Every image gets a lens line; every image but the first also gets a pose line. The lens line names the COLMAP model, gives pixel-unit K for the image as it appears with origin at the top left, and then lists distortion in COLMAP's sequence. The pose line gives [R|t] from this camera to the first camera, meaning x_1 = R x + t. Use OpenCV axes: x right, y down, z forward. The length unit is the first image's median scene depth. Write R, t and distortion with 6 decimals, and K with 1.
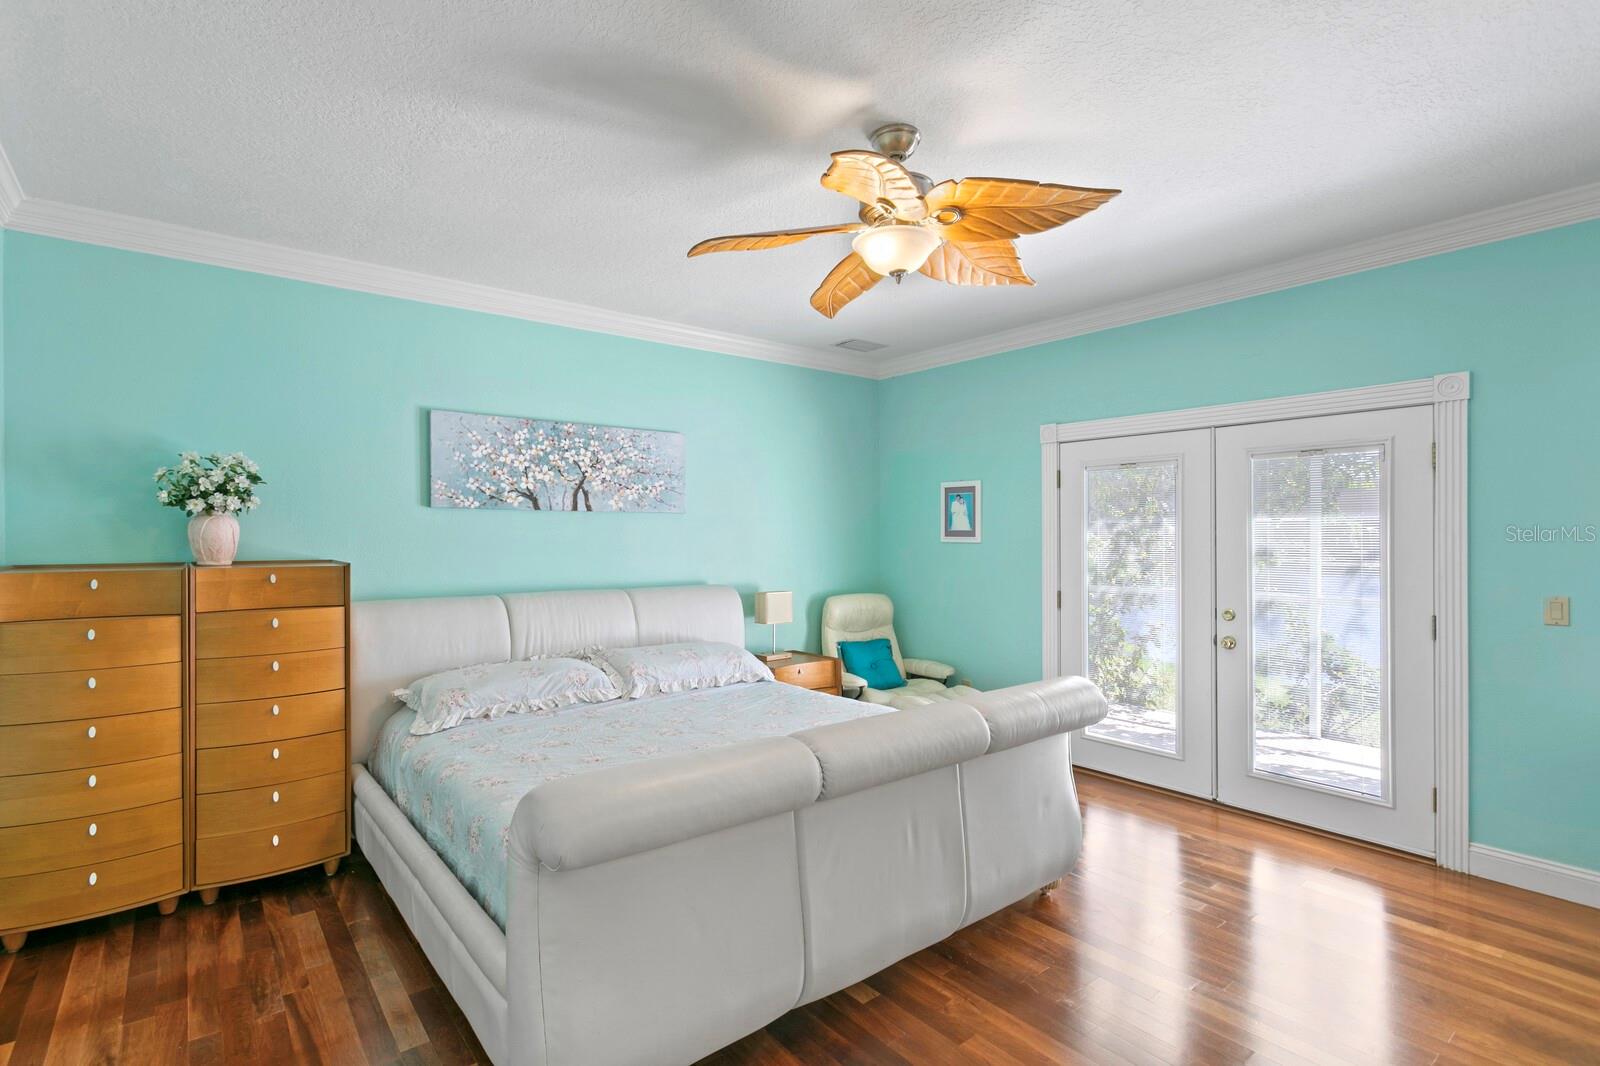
lens RADIAL K [[772.4, 0, 797.4], [0, 772.4, 533.4], [0, 0, 1]] dist [-0.001183, -0.000445]
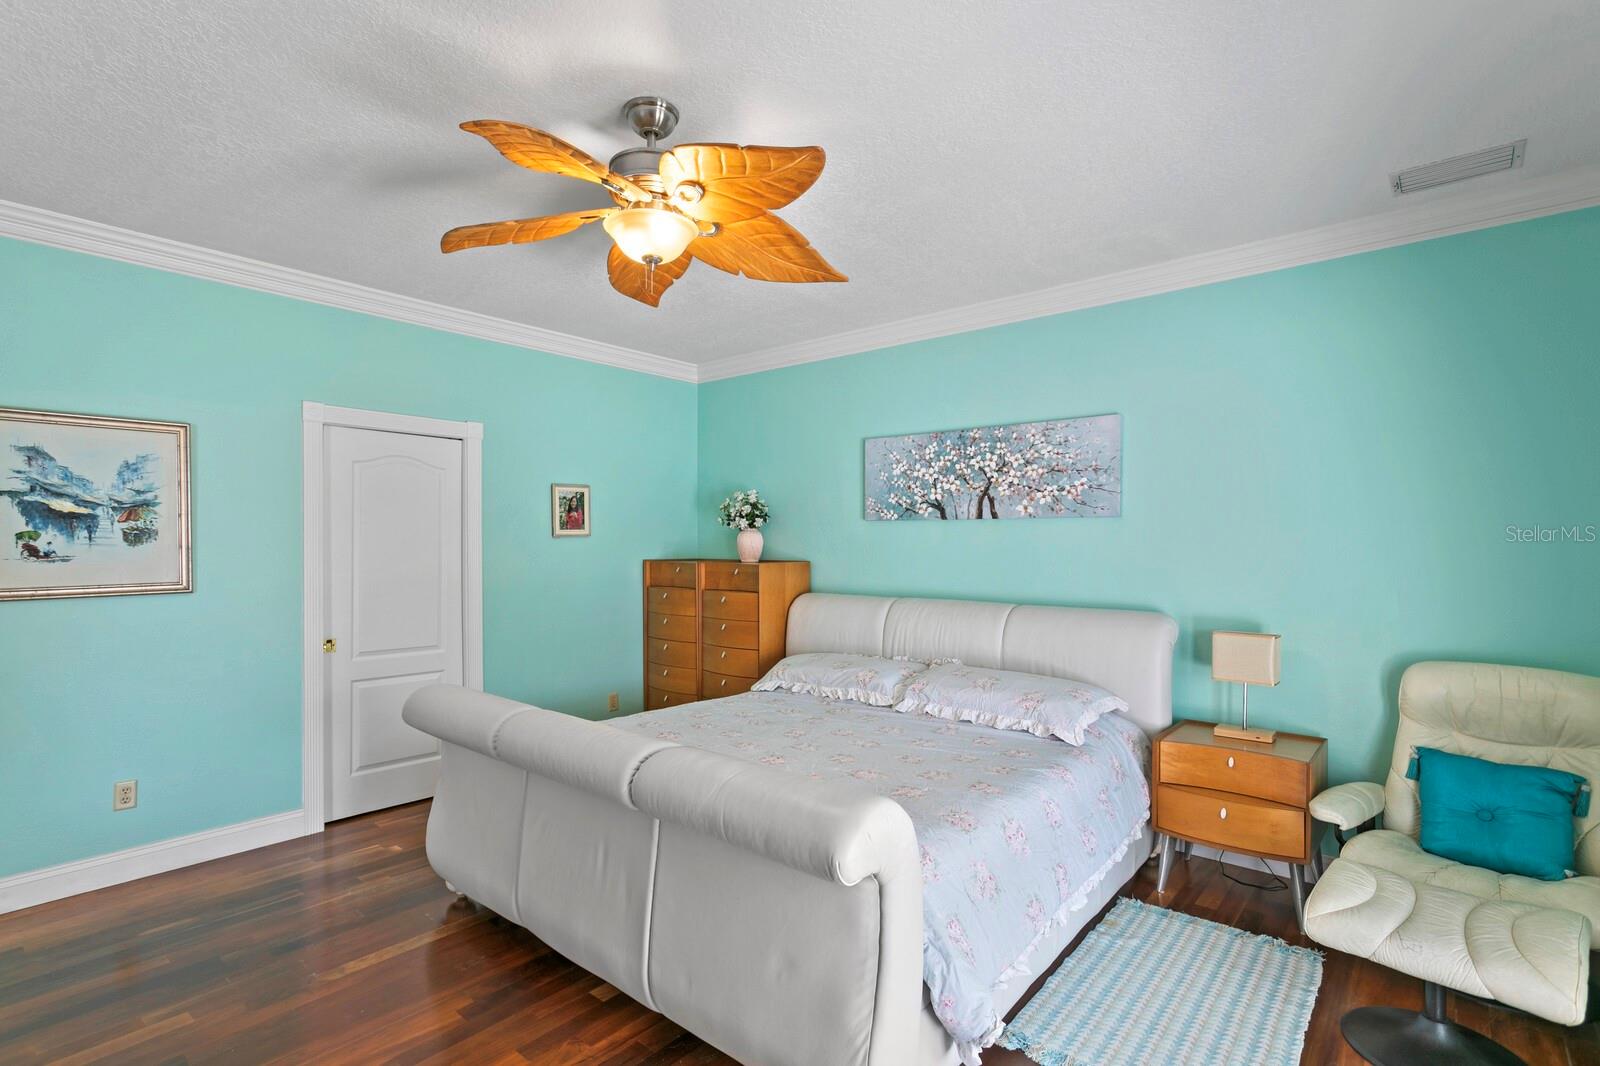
lens RADIAL K [[772.4, 0, 750.6], [0, 772.4, 545.3], [0, 0, 1]] dist [-0.001183, -0.000445]
pose [[0.160496, 0.006888, -0.987012, 0.631669], [-0.000285, 0.999976, 0.006932, -0.002913], [0.987036, -0.000832, 0.160494, 0.575693]]
